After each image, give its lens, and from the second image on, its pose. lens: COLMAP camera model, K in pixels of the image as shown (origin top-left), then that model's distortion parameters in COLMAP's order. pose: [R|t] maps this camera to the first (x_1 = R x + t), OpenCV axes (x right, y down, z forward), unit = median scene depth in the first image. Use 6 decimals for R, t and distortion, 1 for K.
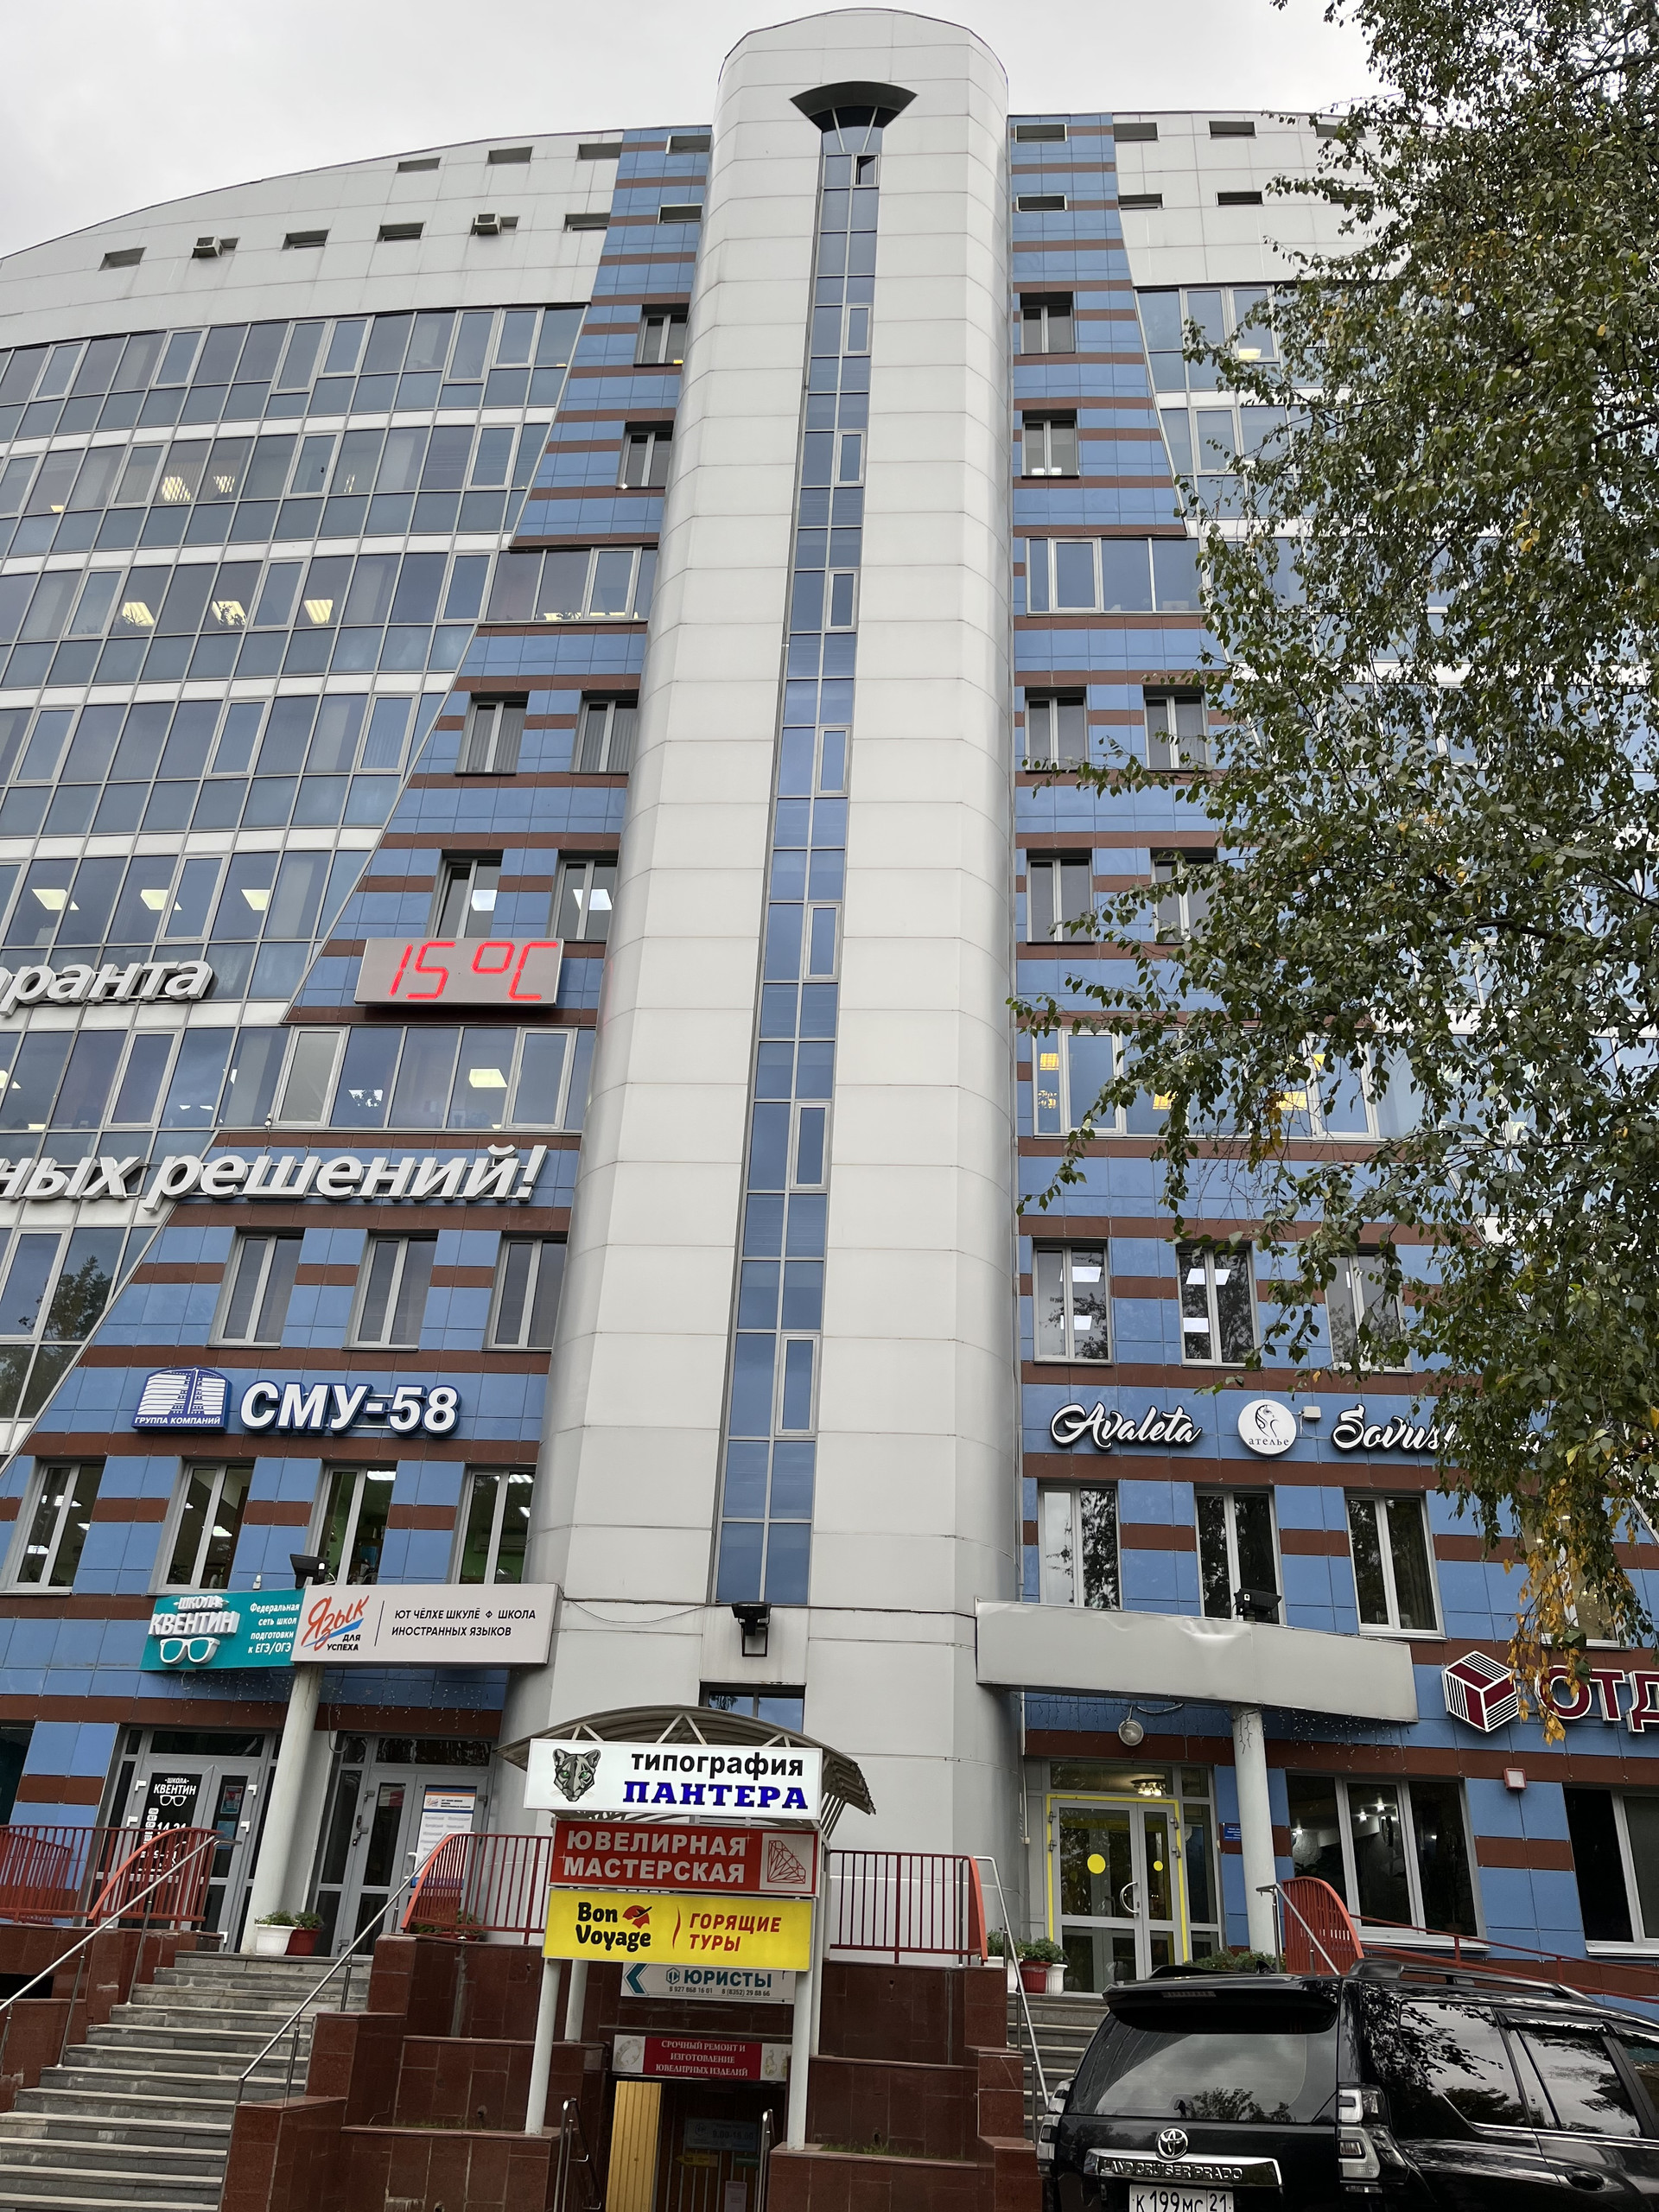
lens RADIAL K [[1676.3, 0, 831.3], [0, 1676.3, 1107.1], [0, 0, 1]] dist [-0.027798, 0.006671]
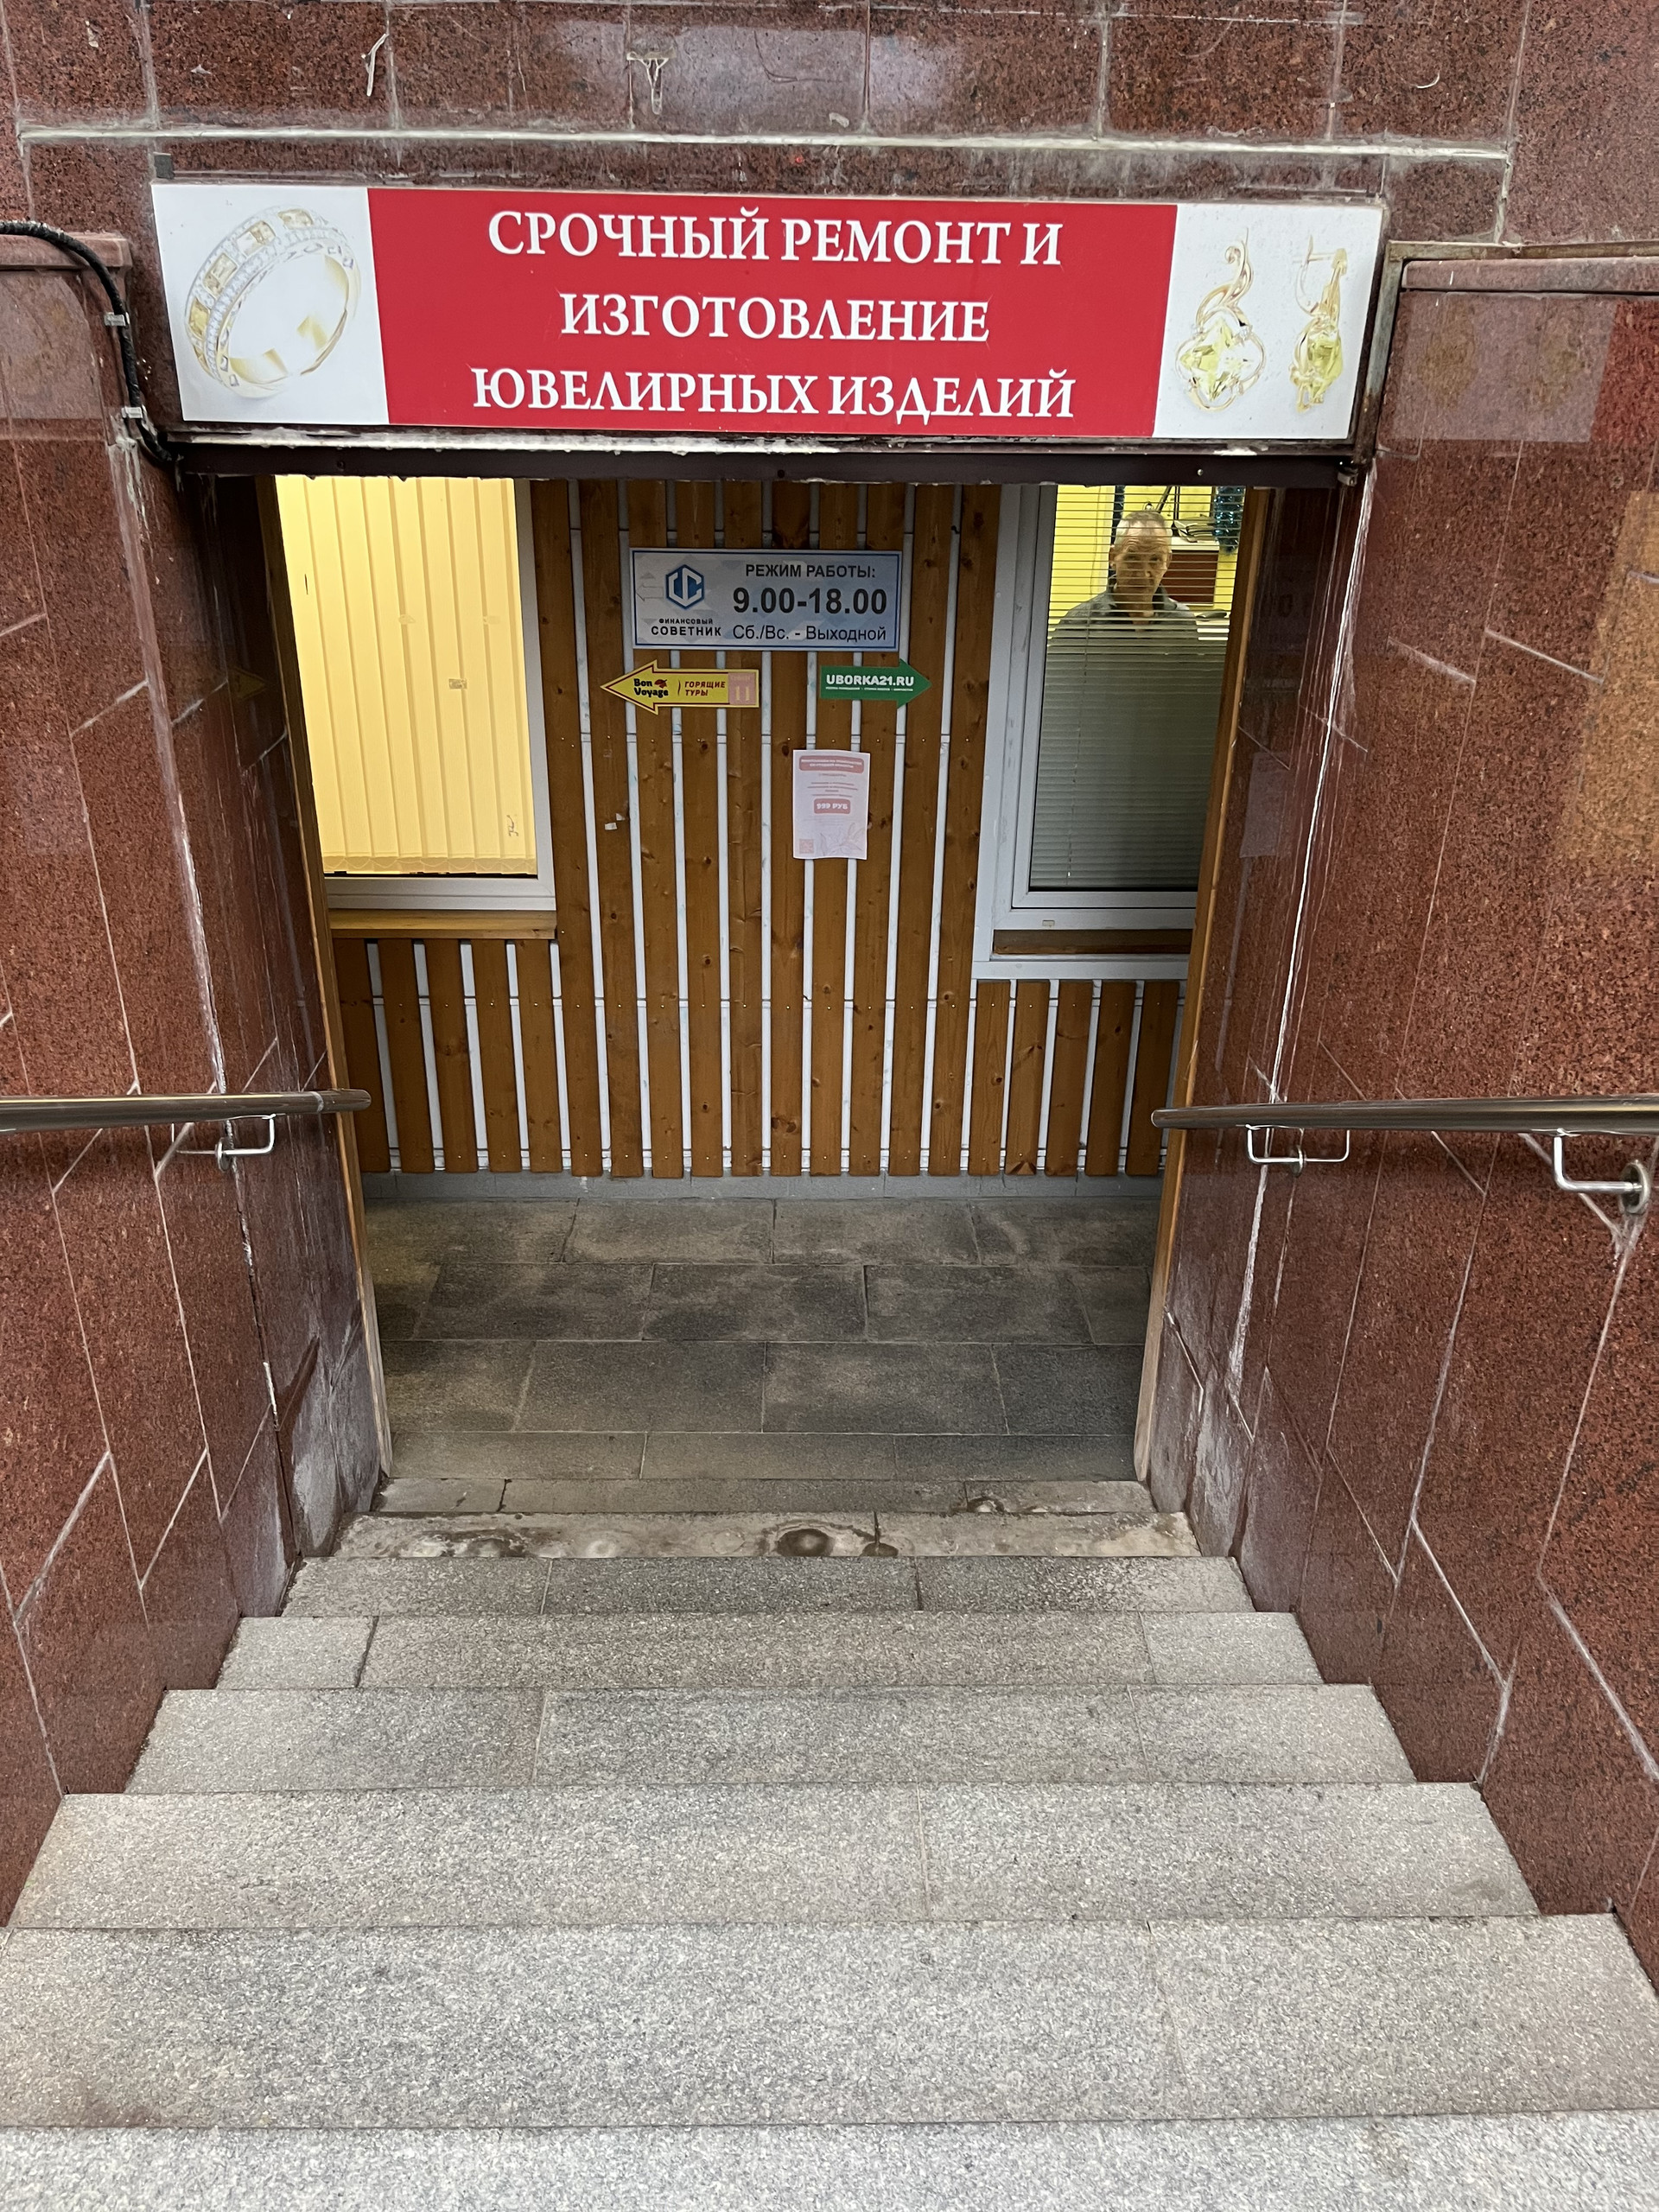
lens RADIAL K [[1676.3, 0, 824.7], [0, 1676.3, 1108.4], [0, 0, 1]] dist [-0.027798, 0.006671]
pose [[0.993370, -0.076750, 0.085594, -0.091226], [-0.027935, 0.561066, 0.827300, 0.487712], [-0.111519, -0.824205, 0.555202, 0.857097]]
